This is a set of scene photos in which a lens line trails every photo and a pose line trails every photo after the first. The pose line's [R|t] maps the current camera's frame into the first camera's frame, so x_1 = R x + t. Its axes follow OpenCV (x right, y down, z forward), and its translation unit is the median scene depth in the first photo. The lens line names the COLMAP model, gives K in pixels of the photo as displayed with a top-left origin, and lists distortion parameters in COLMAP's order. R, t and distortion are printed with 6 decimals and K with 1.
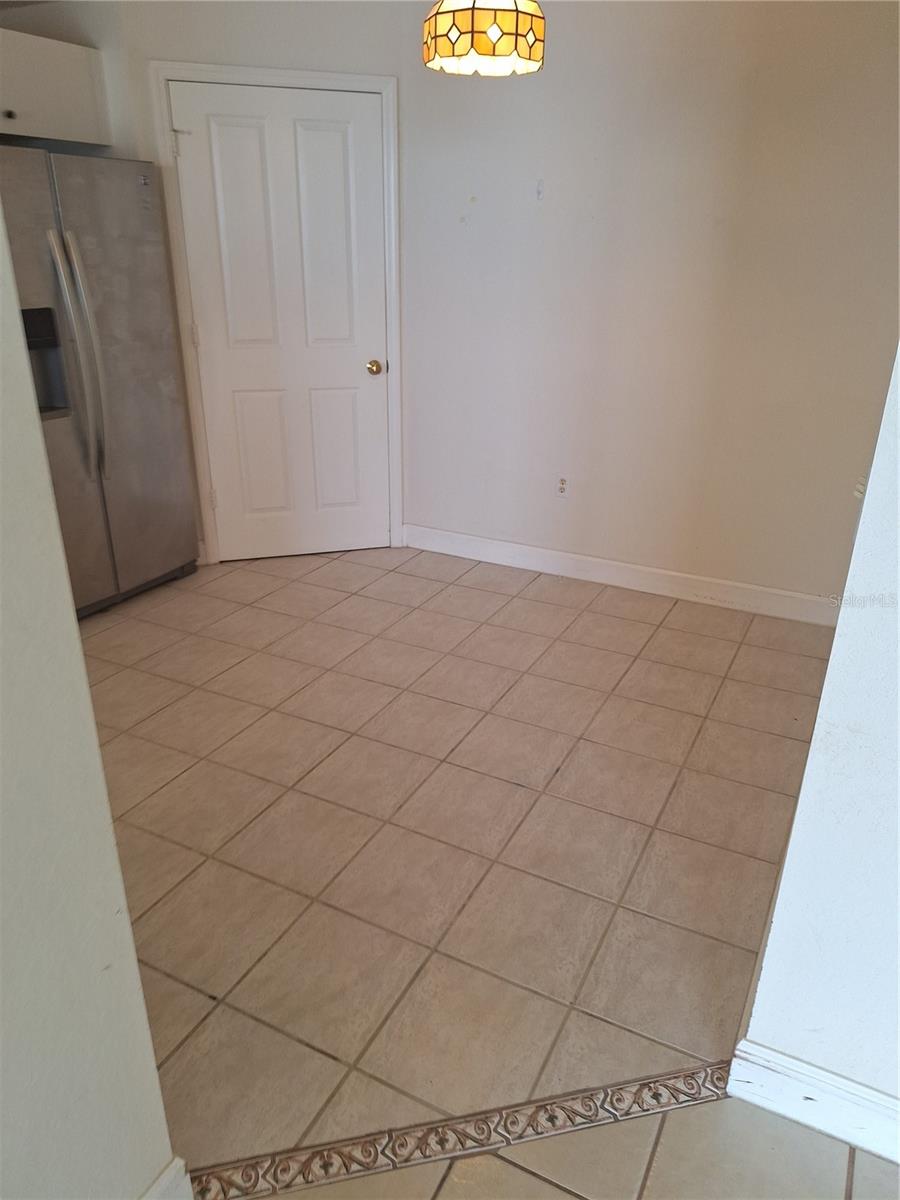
lens RADIAL K [[828.9, 0, 473.8], [0, 828.9, 595.5], [0, 0, 1]] dist [0.080030, -0.094490]
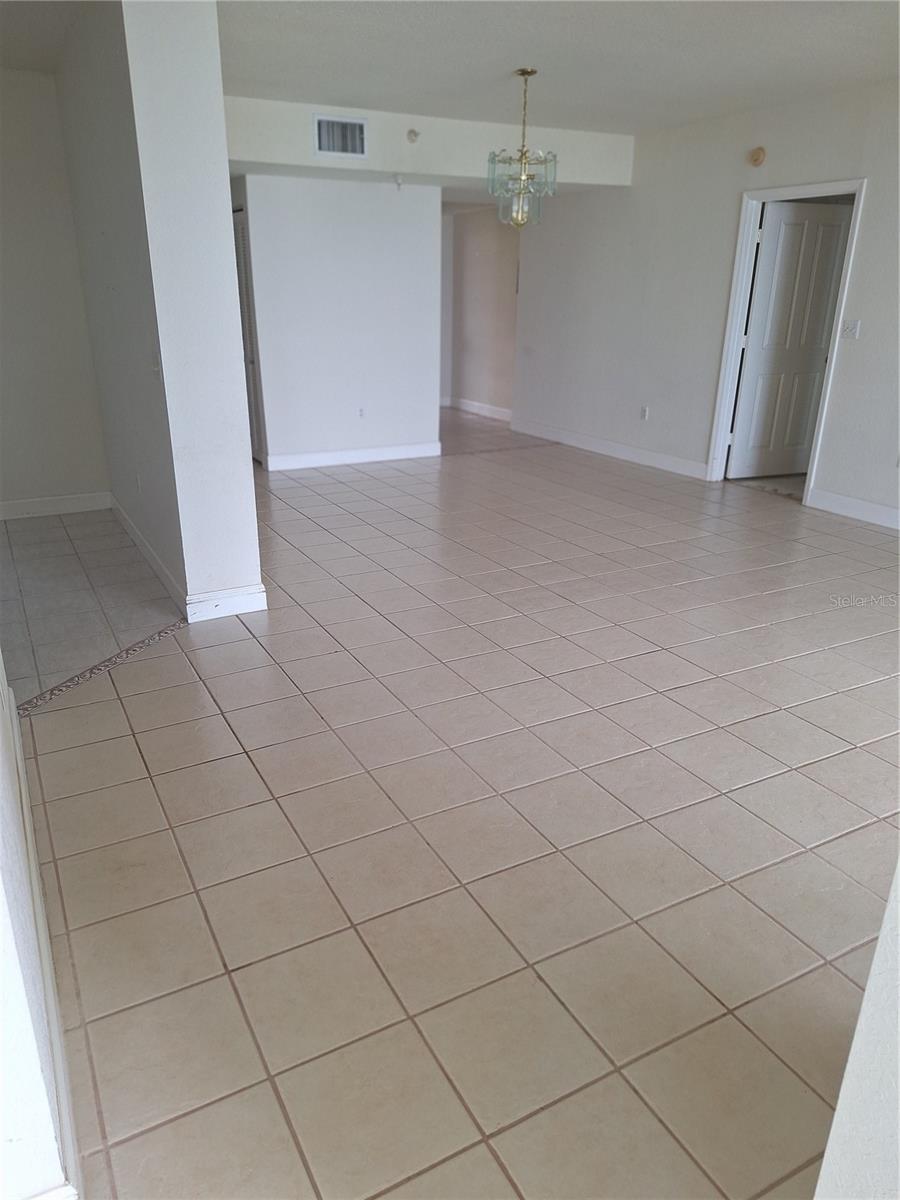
lens RADIAL K [[828.9, 0, 442.0], [0, 828.9, 606.8], [0, 0, 1]] dist [0.080030, -0.094490]
pose [[0.571483, -0.320752, 0.755332, -0.650480], [0.331932, 0.932140, 0.144694, 0.253866], [-0.750486, 0.168028, 0.639169, -0.668408]]
